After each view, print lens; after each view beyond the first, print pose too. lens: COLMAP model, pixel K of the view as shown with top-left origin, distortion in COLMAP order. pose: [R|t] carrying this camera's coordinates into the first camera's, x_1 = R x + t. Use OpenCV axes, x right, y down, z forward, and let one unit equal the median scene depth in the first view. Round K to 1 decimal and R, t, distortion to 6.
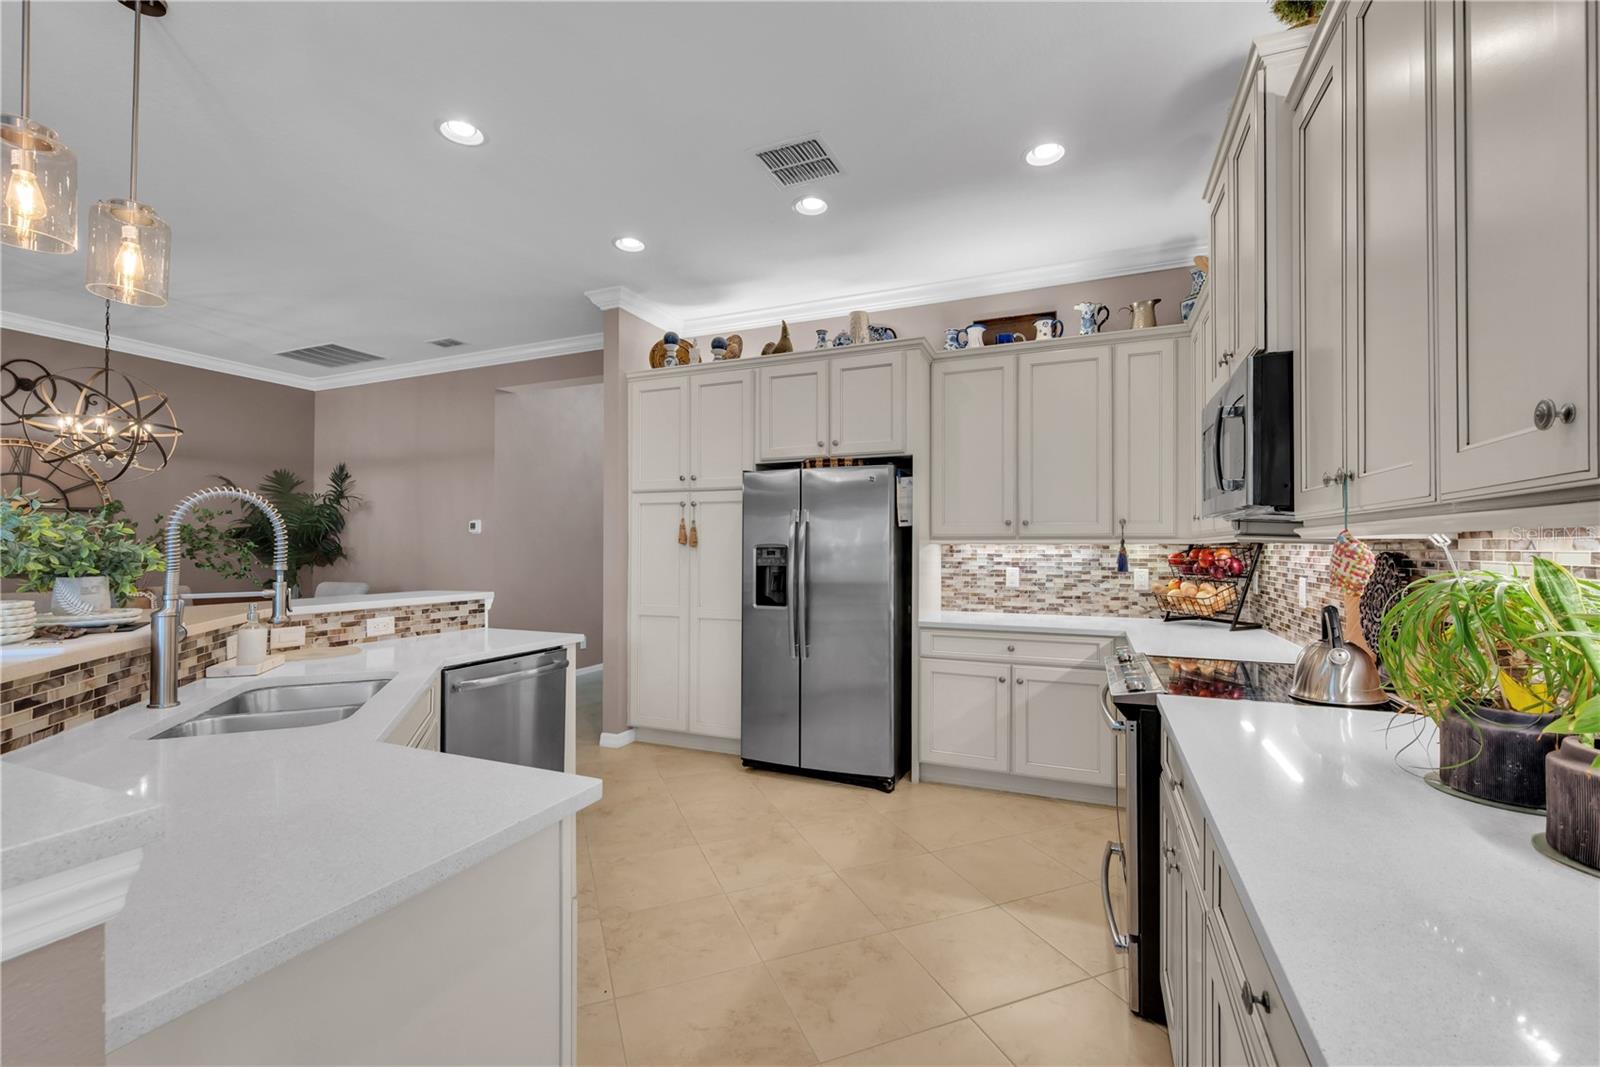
lens RADIAL K [[661.8, 0, 807.3], [0, 661.8, 539.5], [0, 0, 1]] dist [-0.002562, 0.000148]
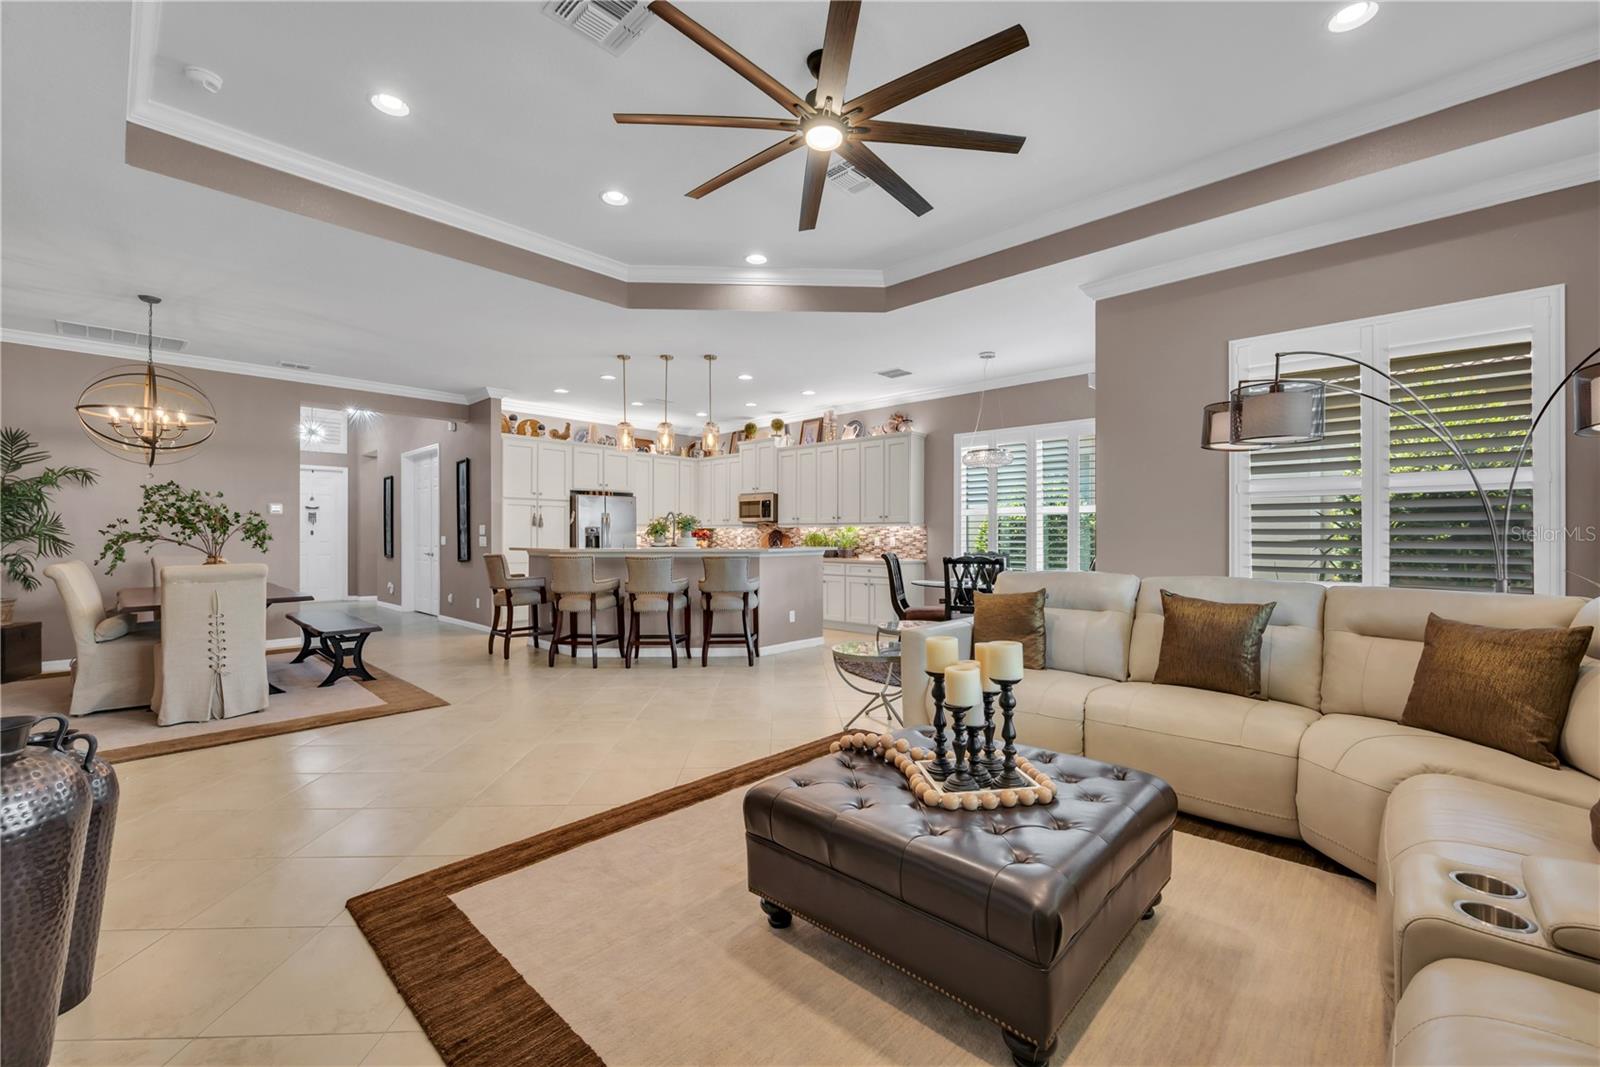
lens RADIAL K [[648.6, 0, 807.8], [0, 648.6, 539.4], [0, 0, 1]] dist [-0.000256, -0.000005]
pose [[0.341726, -0.004450, 0.939789, -1.901185], [-0.012935, 0.999872, 0.009438, 0.020648], [-0.939711, -0.015382, 0.341625, -0.487942]]
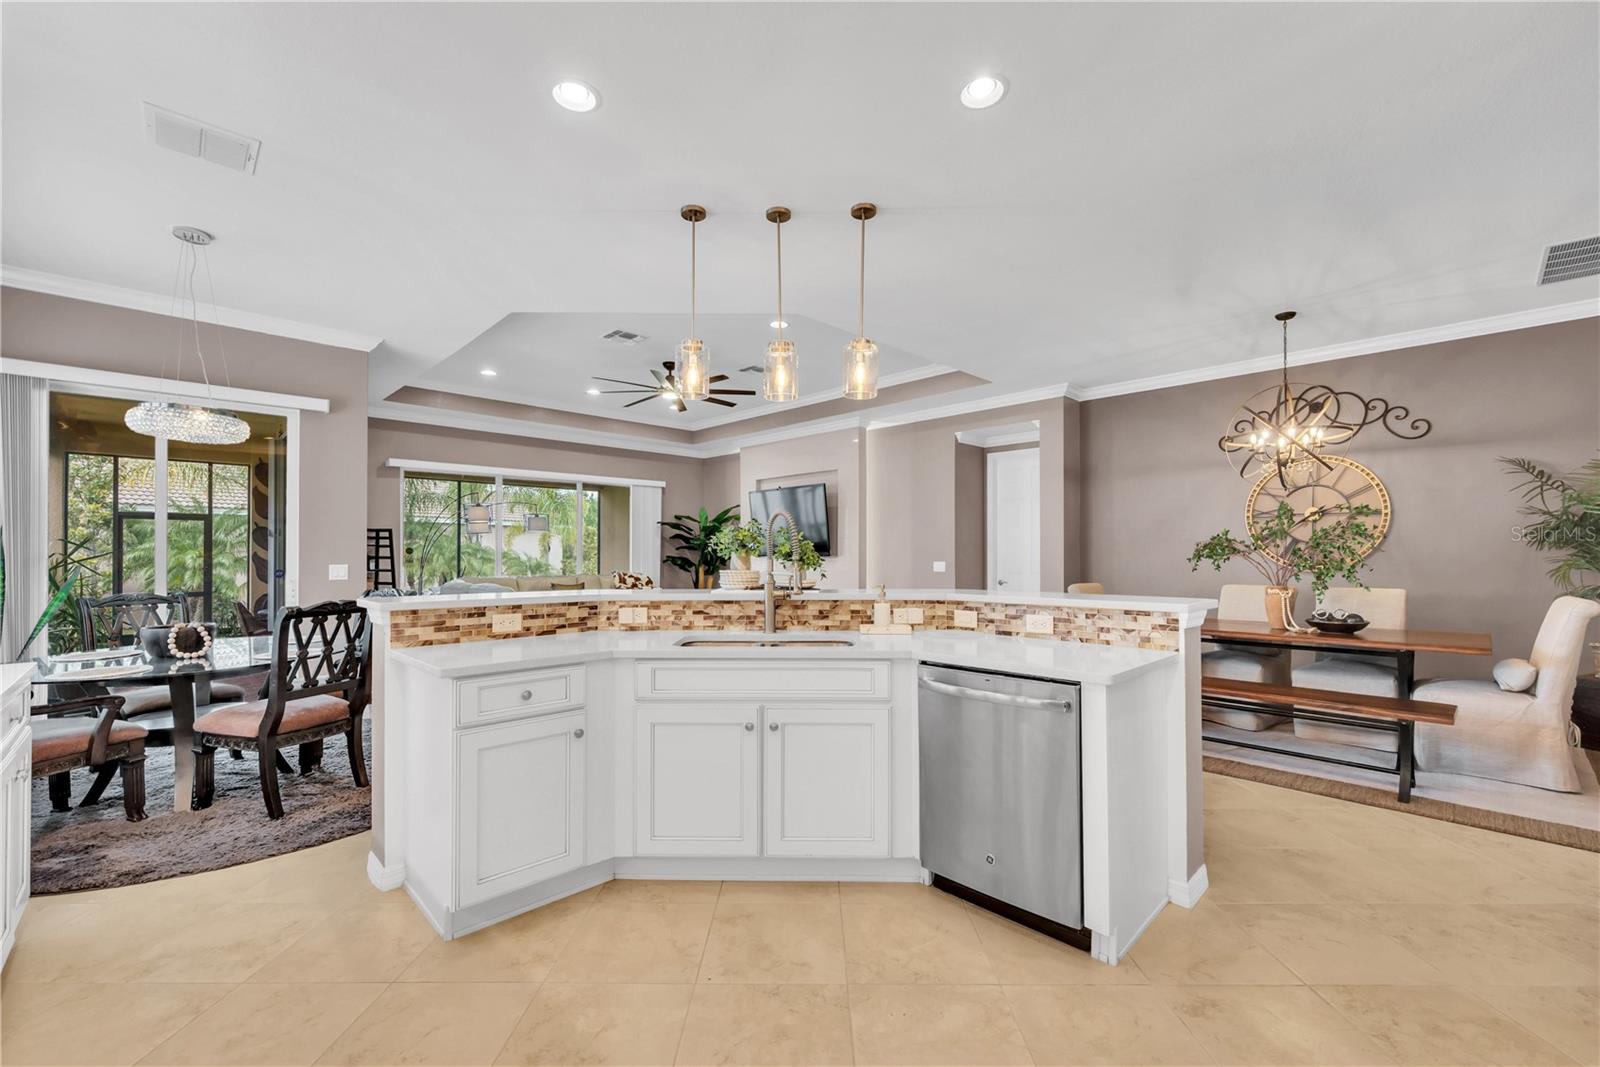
lens RADIAL K [[648.6, 0, 812.2], [0, 648.6, 544.5], [0, 0, 1]] dist [-0.000256, -0.000005]
pose [[-0.383126, -0.013353, -0.923600, 0.260028], [0.013960, 0.999698, -0.020245, 0.021103], [0.923591, -0.020650, -0.382824, 0.758138]]
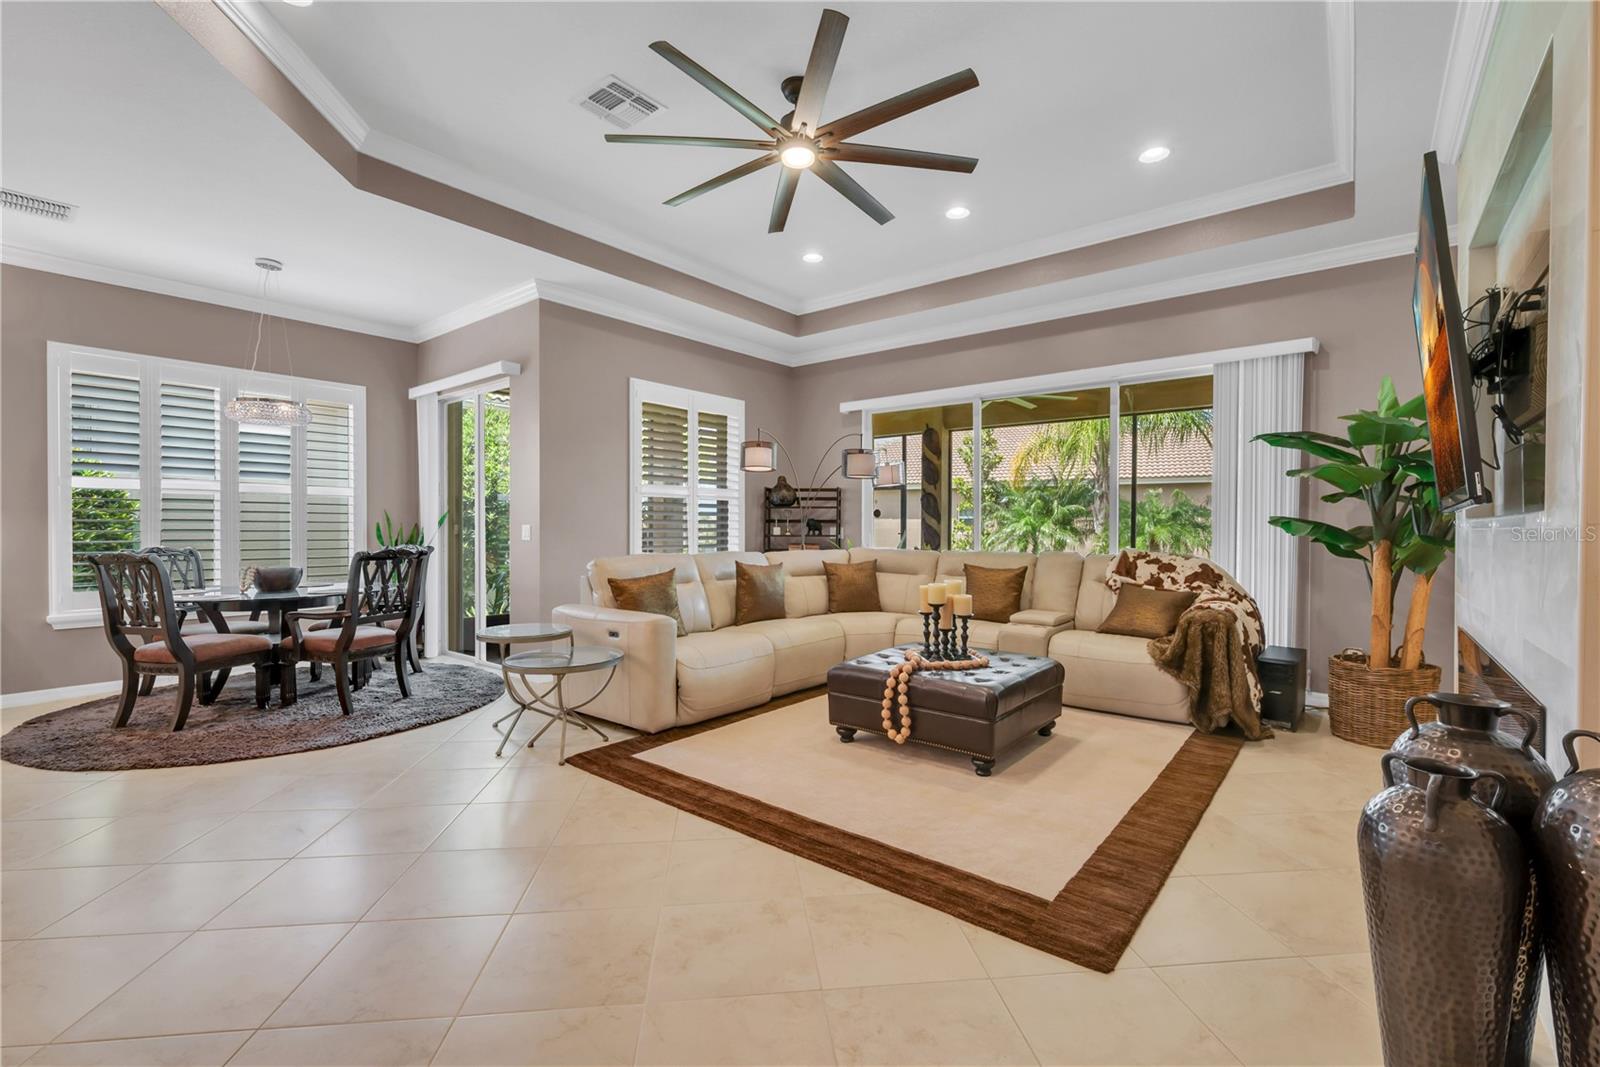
lens RADIAL K [[702.0, 0, 803.4], [0, 702.0, 533.9], [0, 0, 1]] dist [-0.000606, -0.000469]
pose [[-0.959534, -0.003901, 0.281565, -1.465611], [-0.005017, 0.999982, -0.003242, 0.039604], [-0.281548, -0.004523, -0.959537, 0.560103]]
